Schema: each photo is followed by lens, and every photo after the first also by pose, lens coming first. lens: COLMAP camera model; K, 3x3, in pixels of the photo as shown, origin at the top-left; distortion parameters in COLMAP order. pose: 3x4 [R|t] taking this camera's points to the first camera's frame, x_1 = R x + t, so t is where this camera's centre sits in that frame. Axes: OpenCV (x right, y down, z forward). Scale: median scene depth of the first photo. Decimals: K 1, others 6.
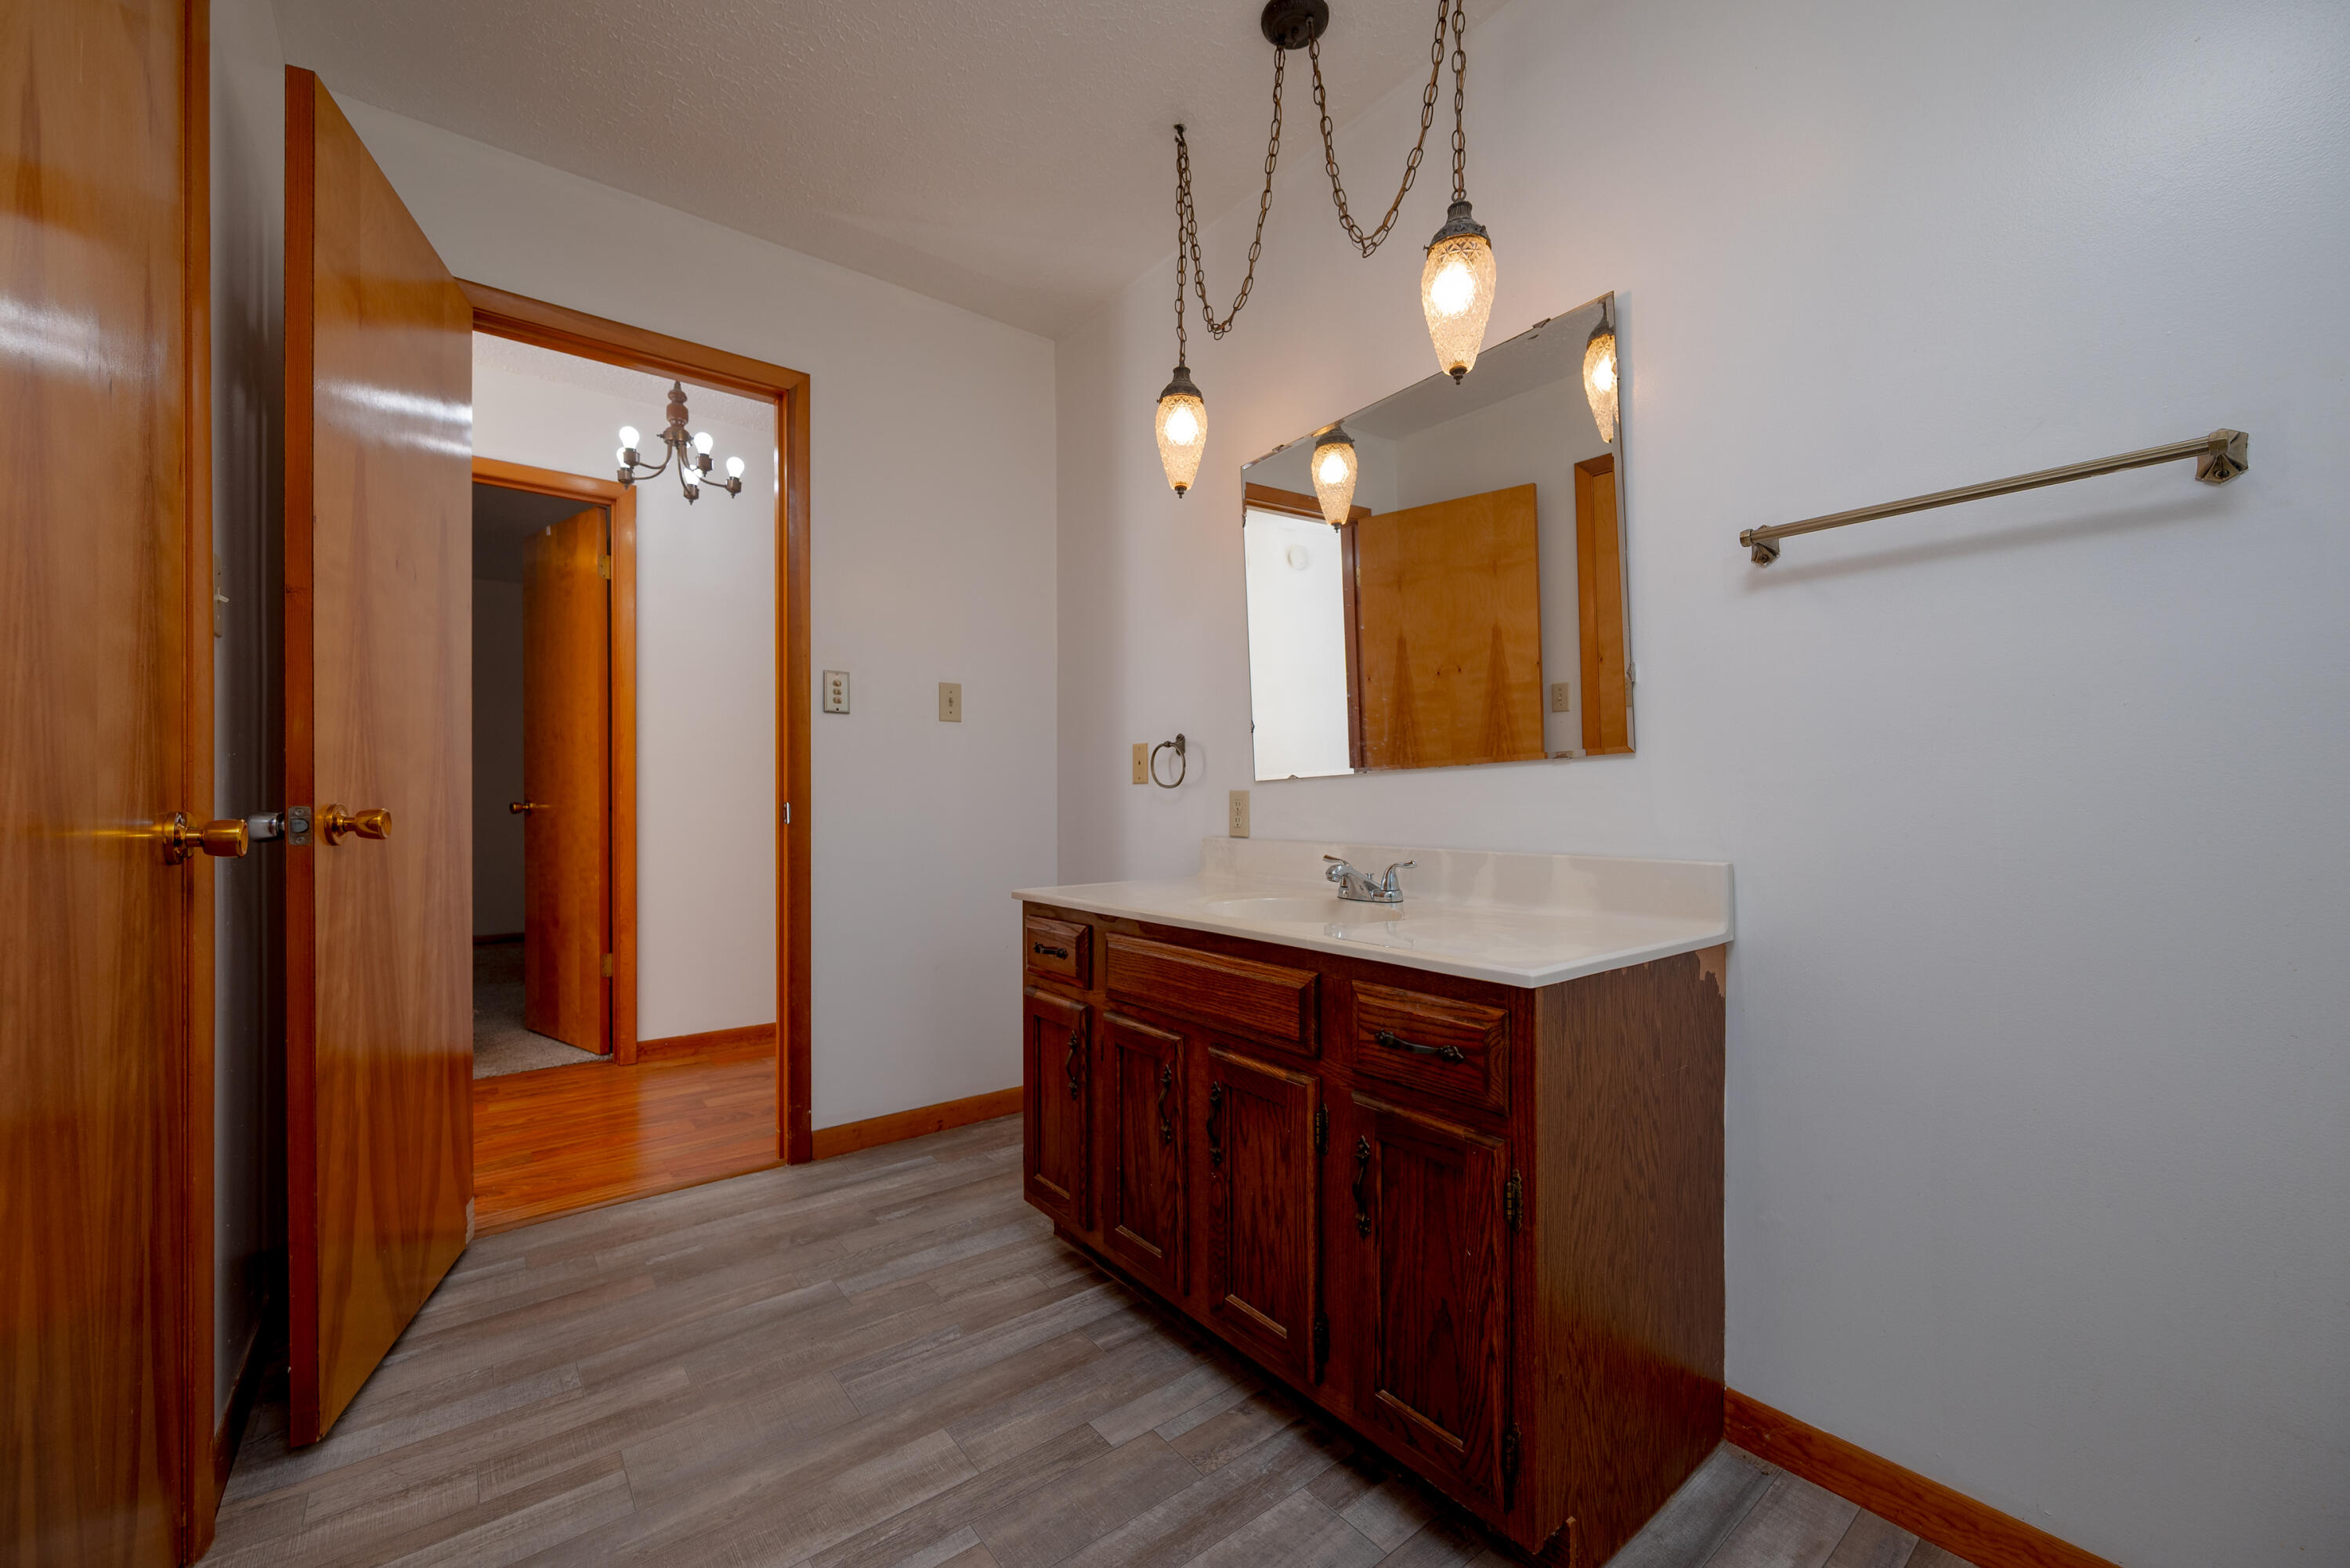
lens RADIAL K [[928.6, 0, 1179.4], [0, 928.6, 800.9], [0, 0, 1]] dist [-0.000240, 0.000099]
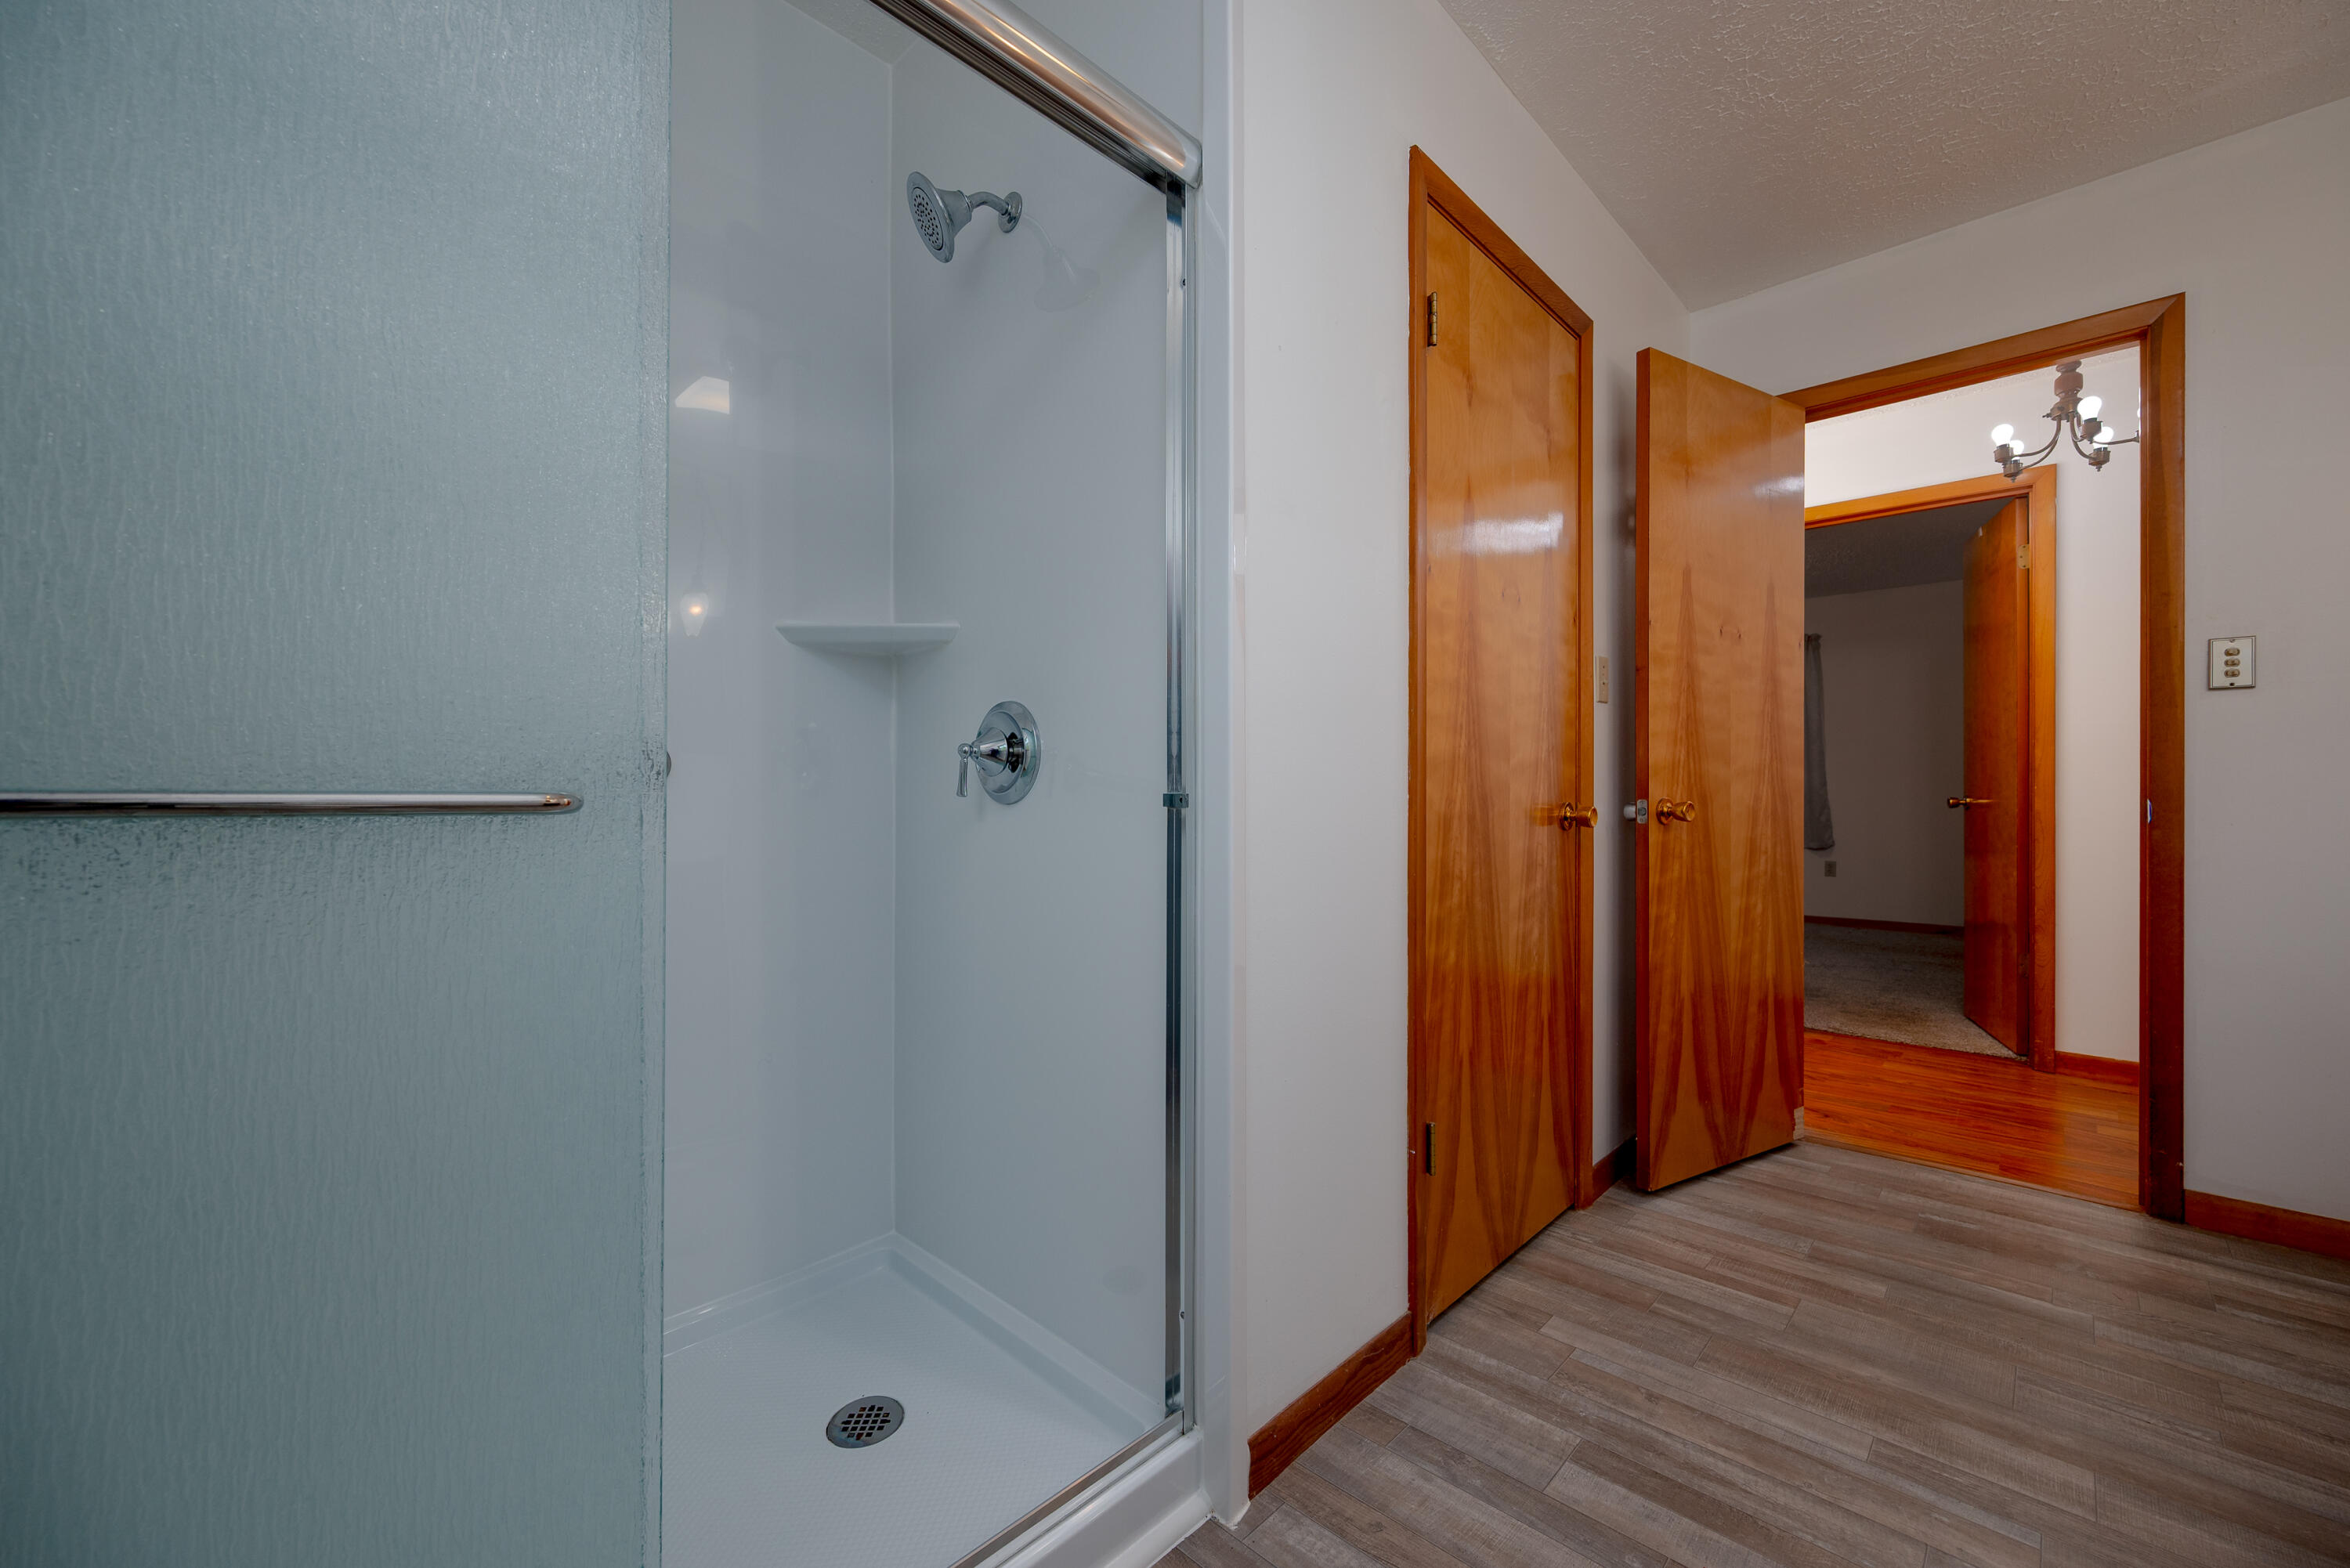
lens RADIAL K [[921.9, 0, 1180.1], [0, 921.9, 785.9], [0, 0, 1]] dist [-0.002222, 0.000241]
pose [[0.137956, -0.008619, -0.990401, 0.431443], [-0.000932, 0.999961, -0.008832, -0.002756], [0.990438, 0.002141, 0.137943, -0.027848]]
